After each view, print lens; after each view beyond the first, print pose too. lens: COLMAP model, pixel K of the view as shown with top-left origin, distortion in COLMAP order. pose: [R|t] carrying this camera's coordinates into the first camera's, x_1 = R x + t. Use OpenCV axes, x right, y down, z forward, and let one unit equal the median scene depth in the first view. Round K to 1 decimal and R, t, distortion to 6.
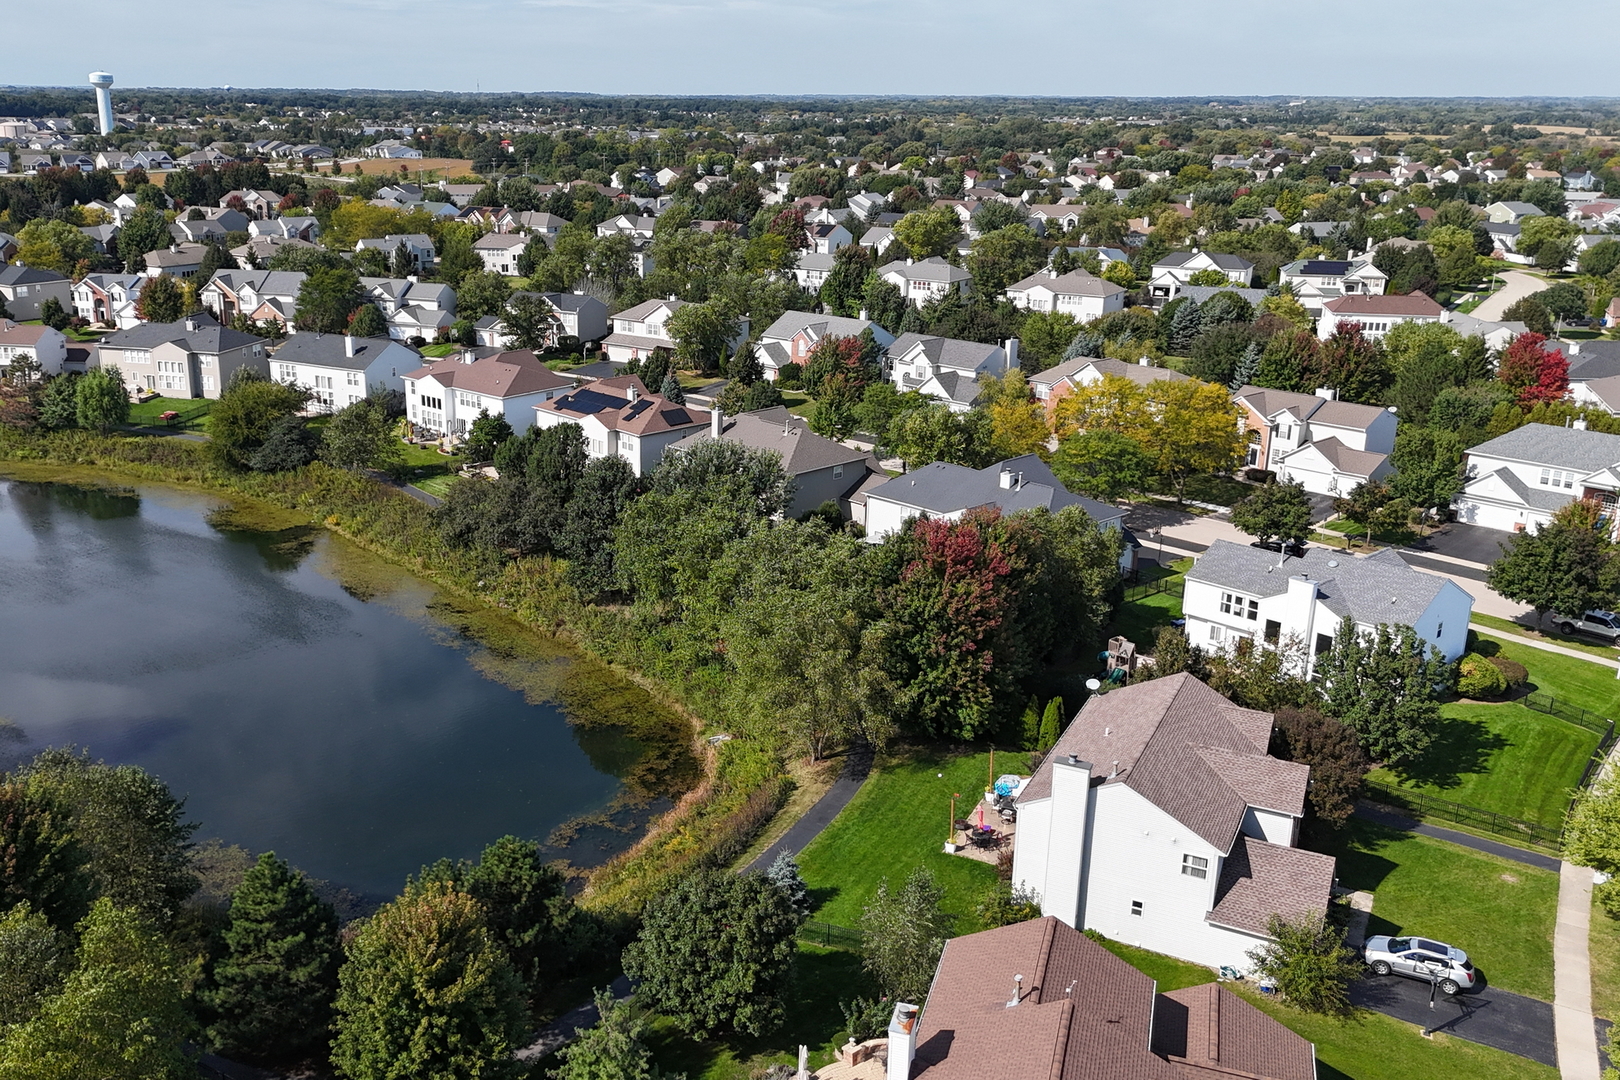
lens RADIAL K [[1430.5, 0, 694.5], [0, 1430.5, 537.4], [0, 0, 1]] dist [0.091976, -0.101599]
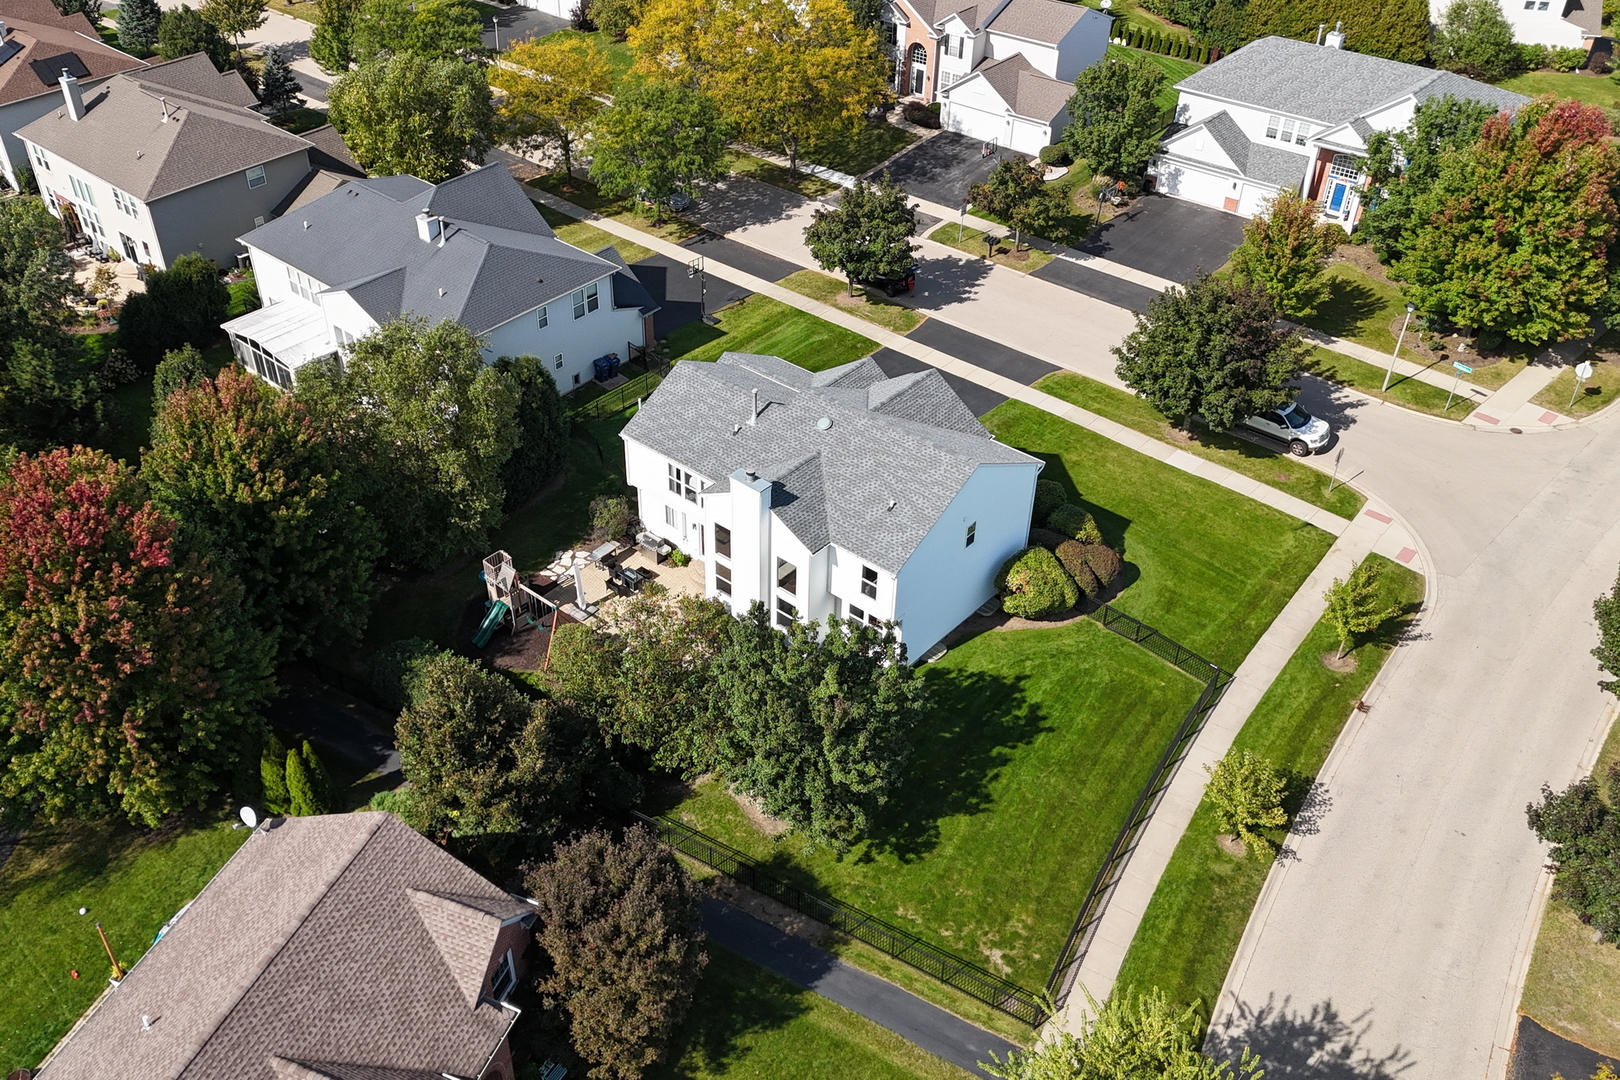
lens RADIAL K [[1430.5, 0, 694.5], [0, 1430.5, 537.4], [0, 0, 1]] dist [0.091976, -0.101599]
pose [[0.995679, -0.072437, 0.058109, 0.178832], [0.048596, 0.939652, 0.338663, -0.075230], [-0.079134, -0.334376, 0.939112, 0.214245]]
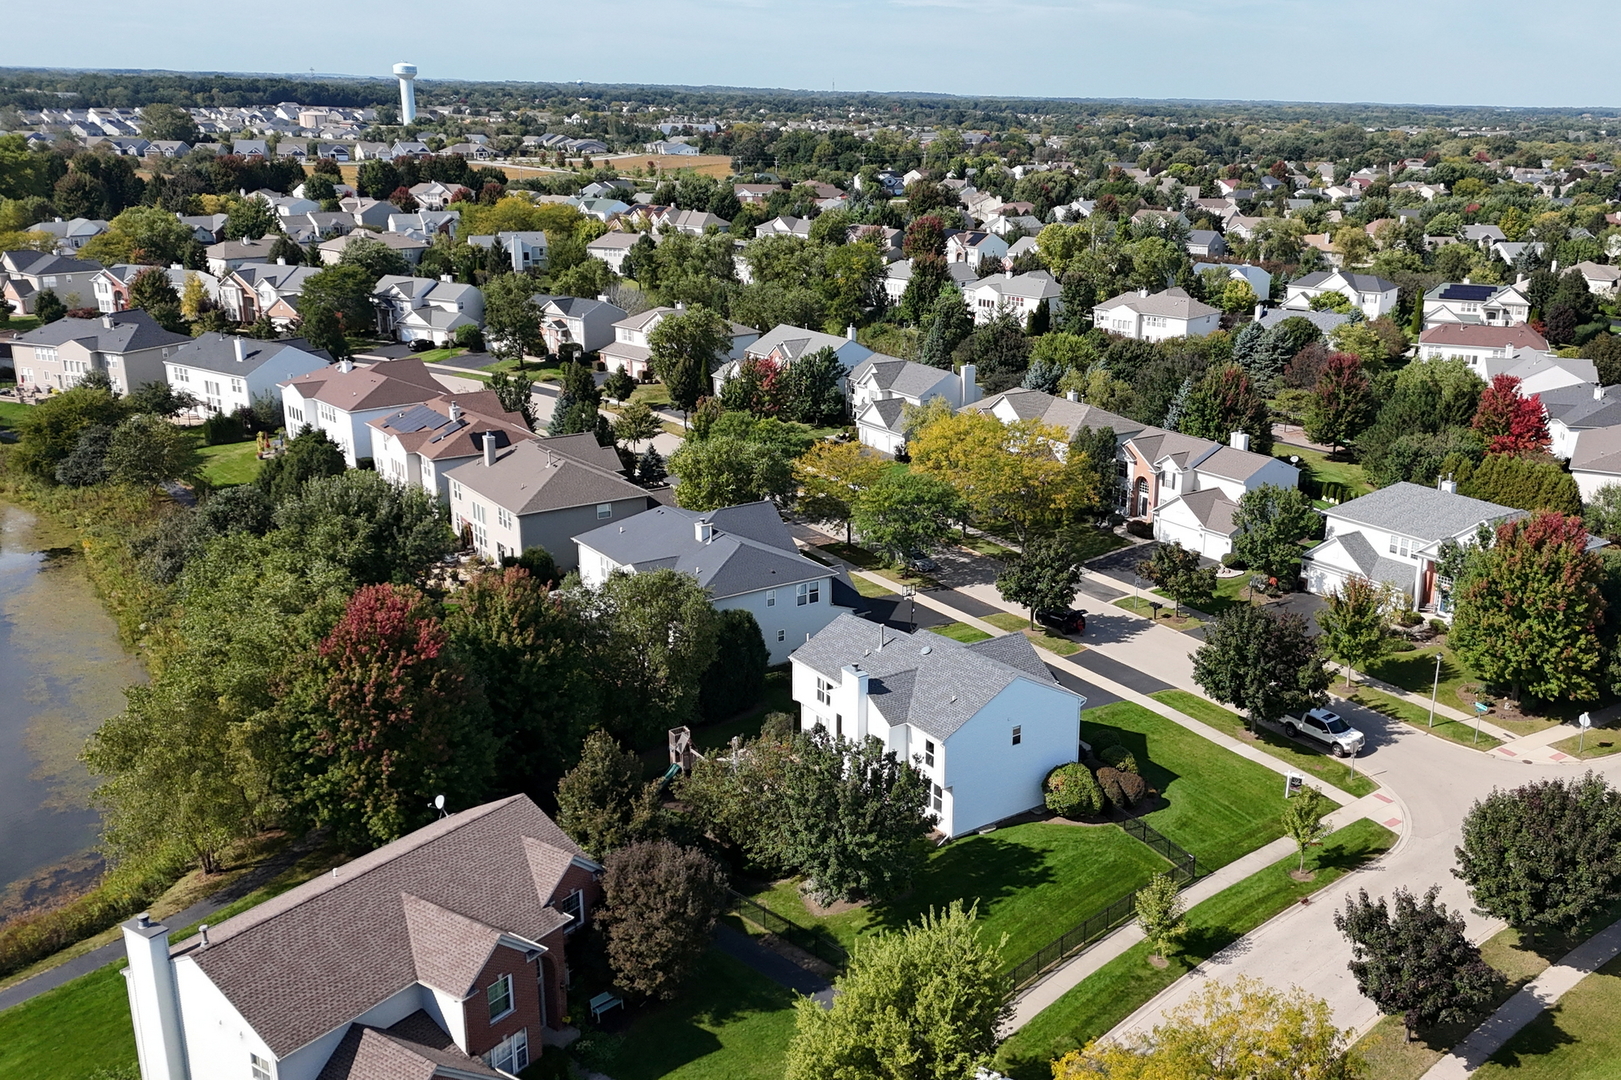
lens RADIAL K [[1451.8, 0, 944.4], [0, 1451.8, 535.4], [0, 0, 1]] dist [0.106852, -0.135431]
pose [[0.998047, 0.034238, -0.052252, 0.255206], [-0.034569, 0.999388, -0.005440, -0.023517], [0.052034, 0.007235, 0.998619, 0.076108]]
